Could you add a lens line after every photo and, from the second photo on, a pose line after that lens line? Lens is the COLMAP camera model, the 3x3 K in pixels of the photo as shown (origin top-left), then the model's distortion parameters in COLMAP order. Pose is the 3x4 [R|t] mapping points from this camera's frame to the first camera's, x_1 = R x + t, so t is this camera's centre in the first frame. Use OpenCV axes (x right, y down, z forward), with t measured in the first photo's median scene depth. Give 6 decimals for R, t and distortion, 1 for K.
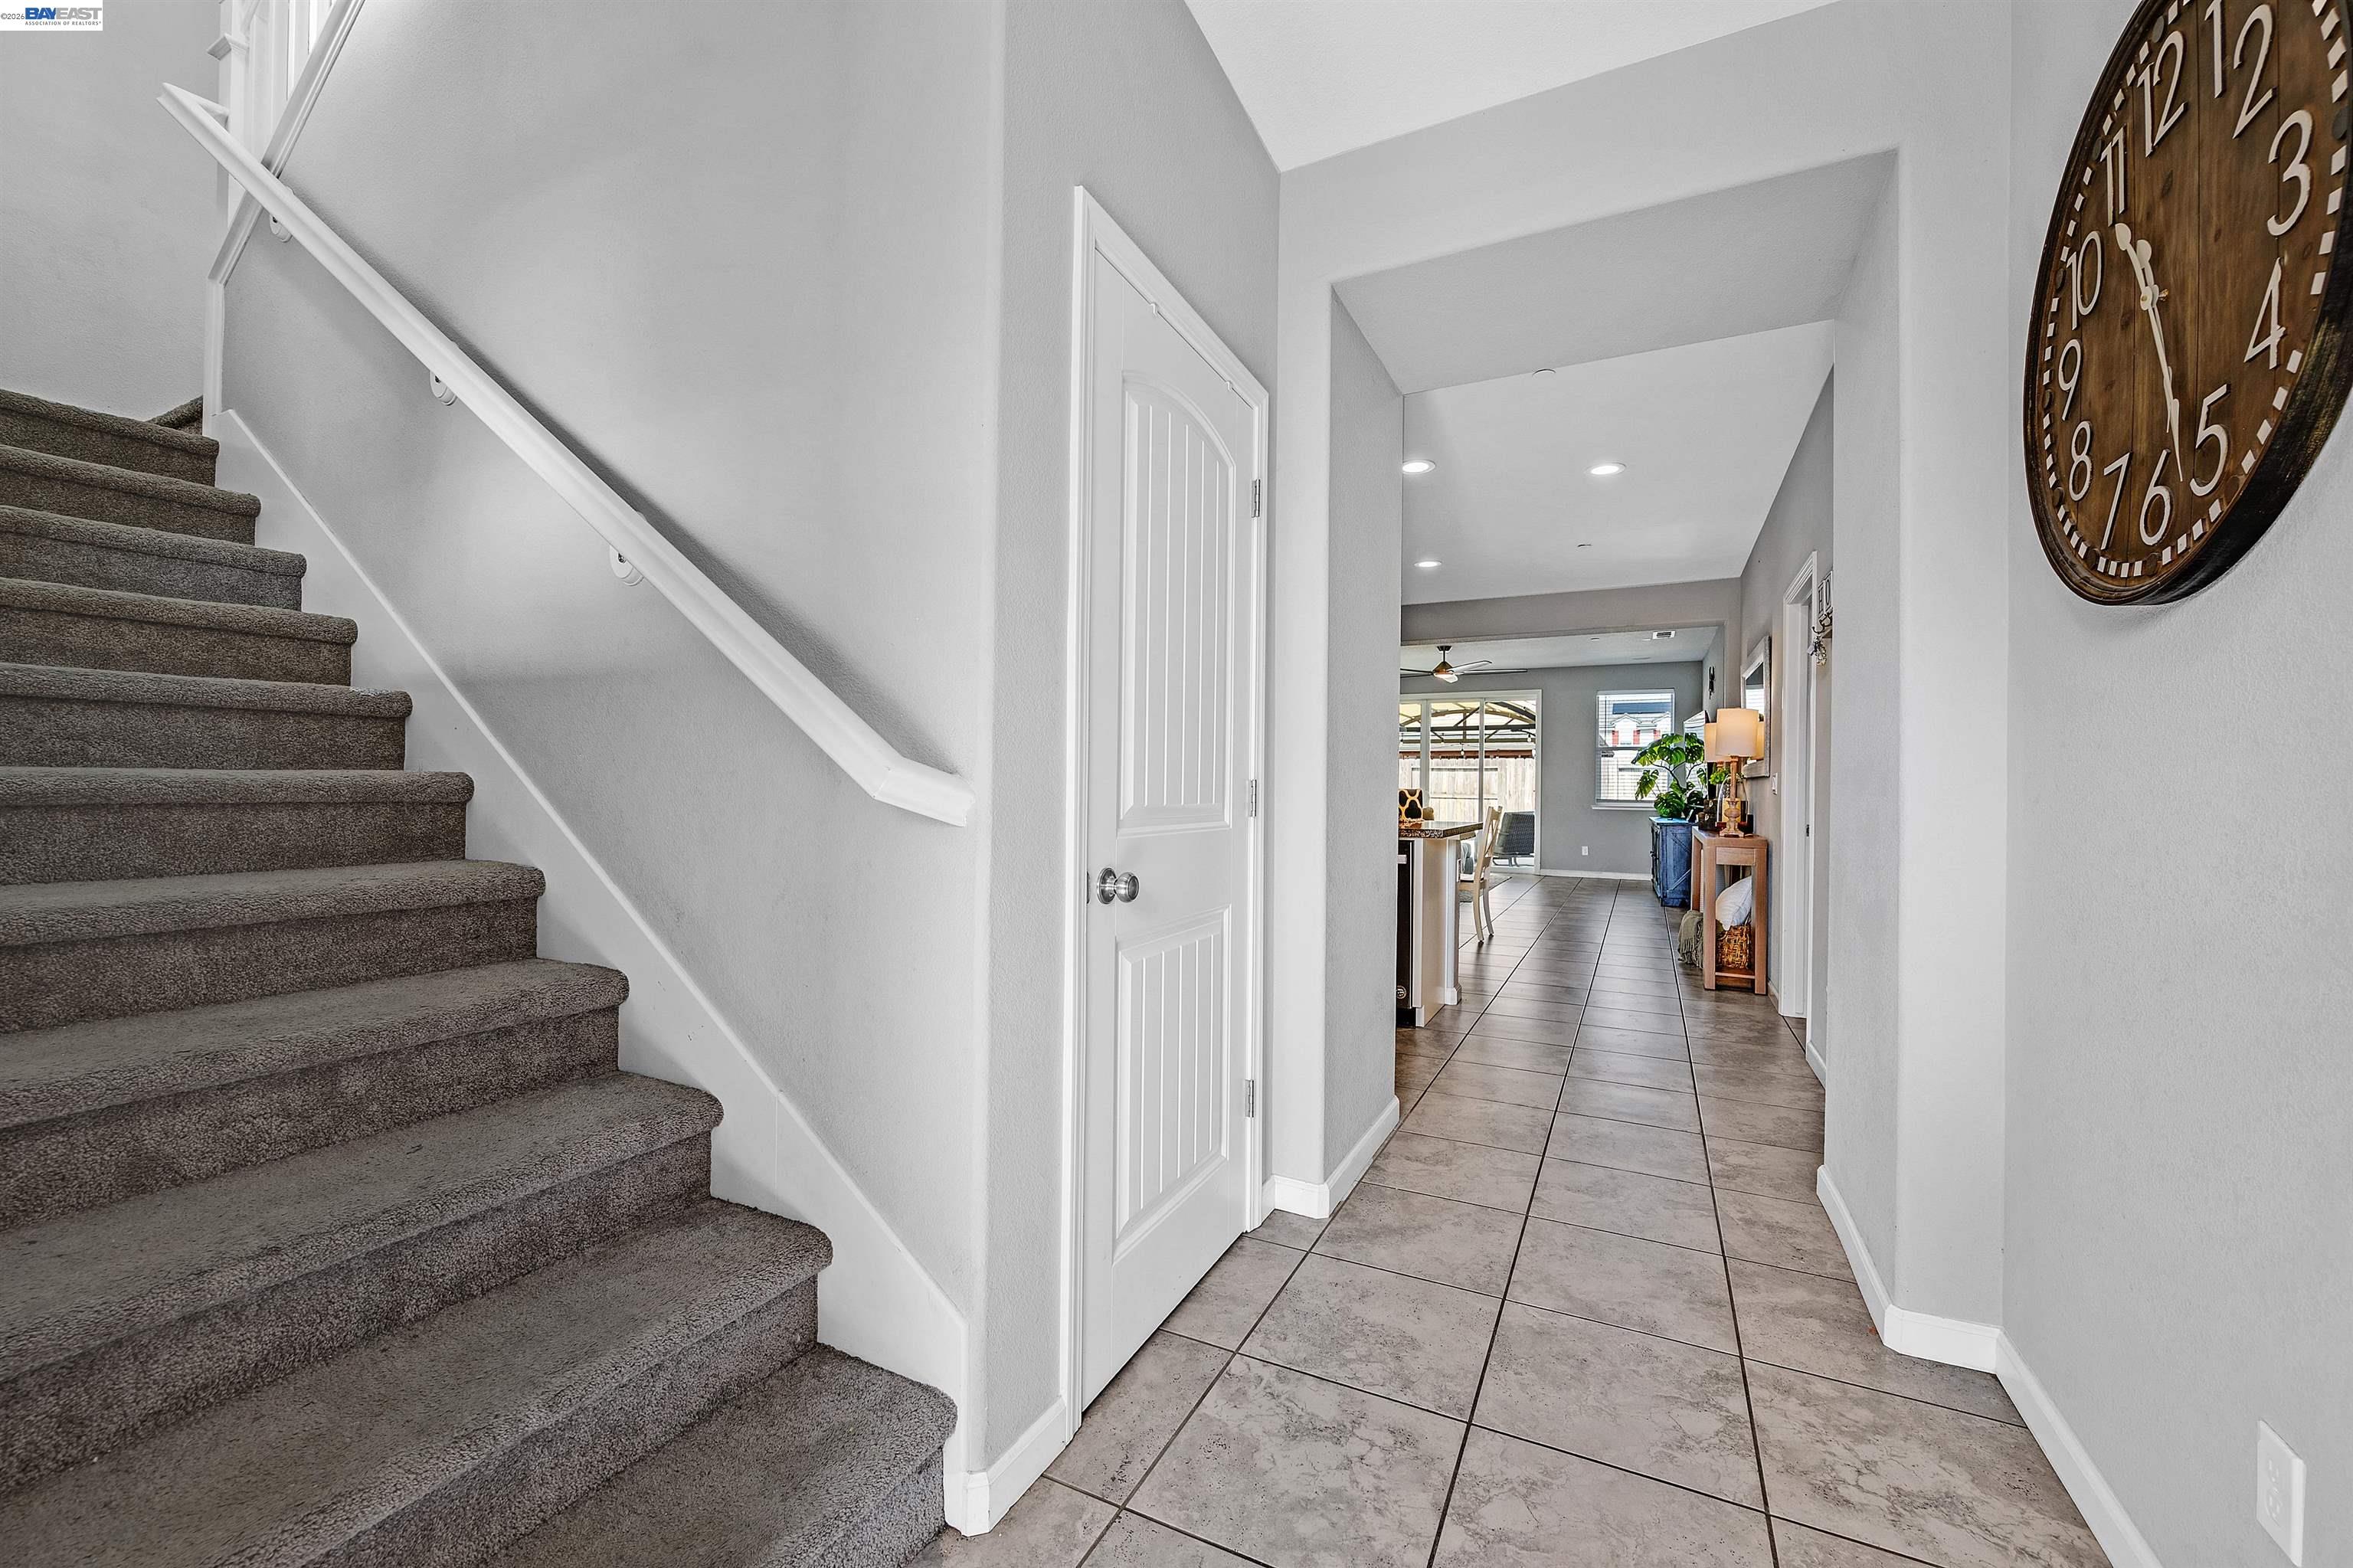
lens RADIAL K [[924.8, 0, 1170.1], [0, 924.8, 780.5], [0, 0, 1]] dist [-0.001067, -0.000441]
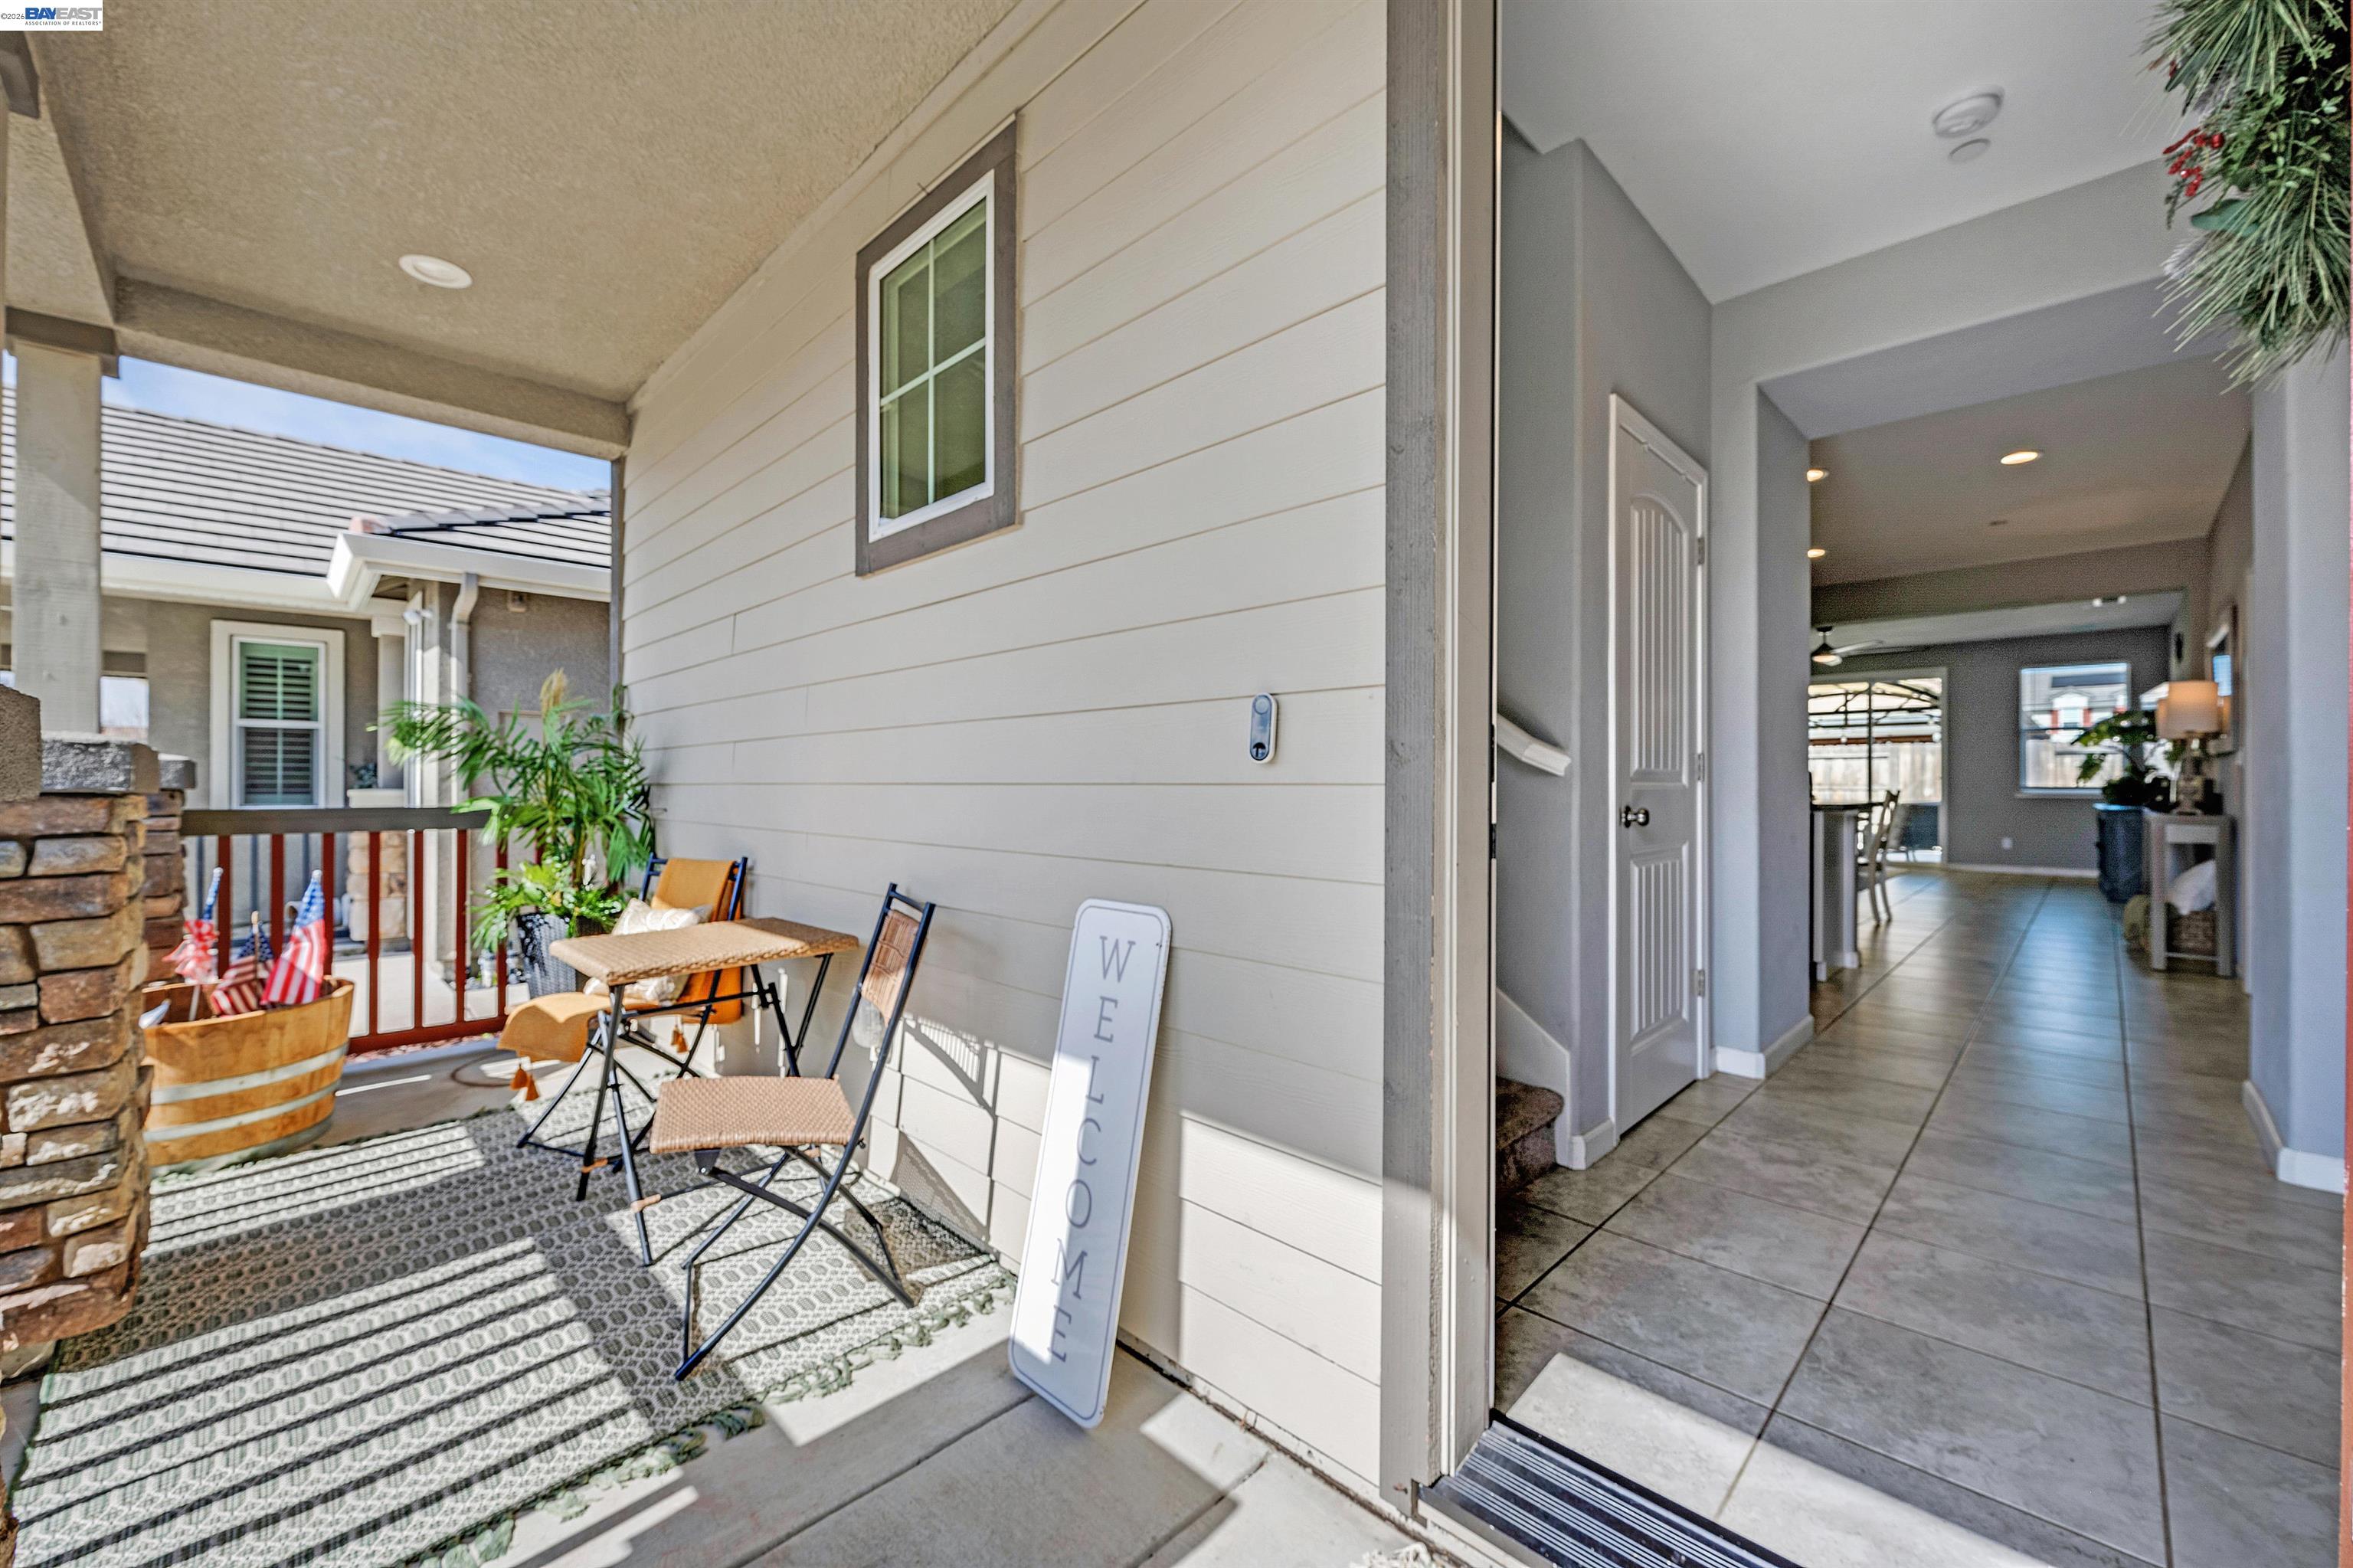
lens RADIAL K [[924.8, 0, 1177.3], [0, 924.8, 783.7], [0, 0, 1]] dist [-0.001067, -0.000441]
pose [[0.951524, -0.012120, -0.307336, -0.077718], [0.013184, 0.999912, 0.001387, 0.010596], [0.307292, -0.005372, 0.951600, -0.188866]]
